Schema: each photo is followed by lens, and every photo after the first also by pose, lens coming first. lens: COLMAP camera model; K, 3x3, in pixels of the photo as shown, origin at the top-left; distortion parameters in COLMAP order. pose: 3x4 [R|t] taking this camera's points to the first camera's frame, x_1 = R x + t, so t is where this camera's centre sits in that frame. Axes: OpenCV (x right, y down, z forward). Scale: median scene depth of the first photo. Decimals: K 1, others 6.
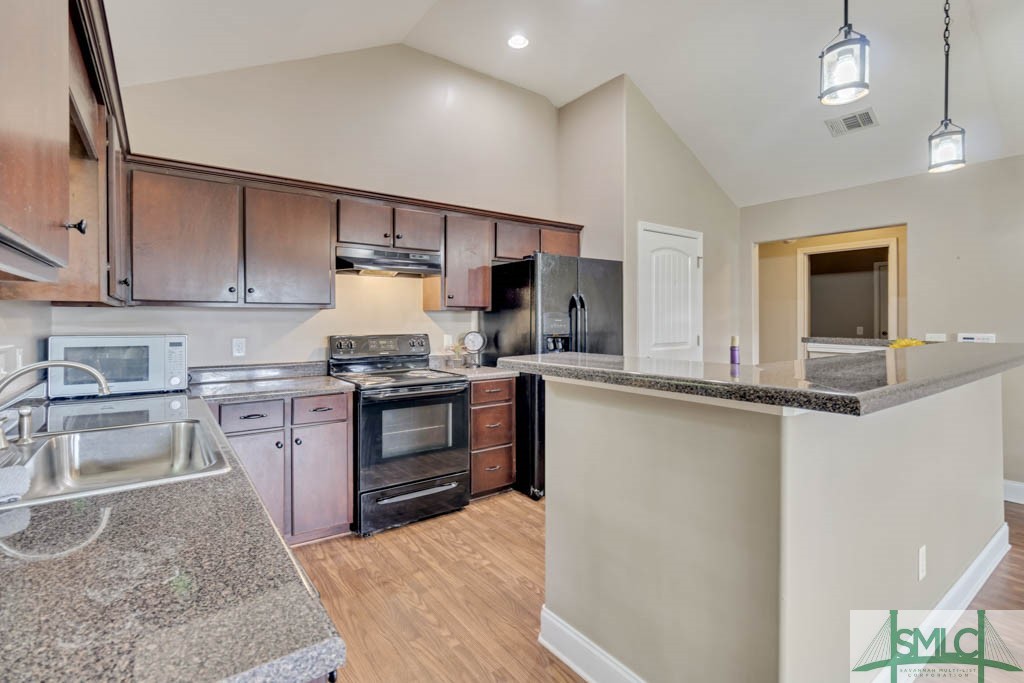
lens RADIAL K [[484.4, 0, 510.4], [0, 484.4, 326.3], [0, 0, 1]] dist [-0.000327, 0.000377]
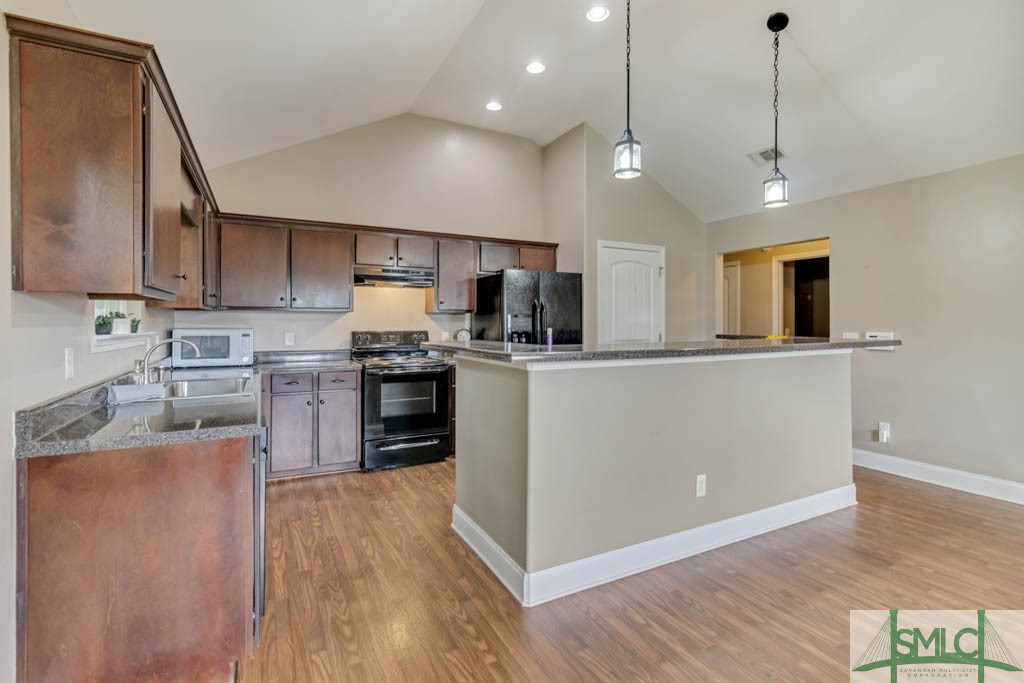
lens RADIAL K [[476.4, 0, 509.4], [0, 476.4, 326.2], [0, 0, 1]] dist [-0.001063, -0.000062]
pose [[0.989168, 0.003122, -0.146758, 0.283765], [-0.003802, 0.999983, -0.004352, 0.009941], [0.146742, 0.004862, 0.989163, -0.295052]]
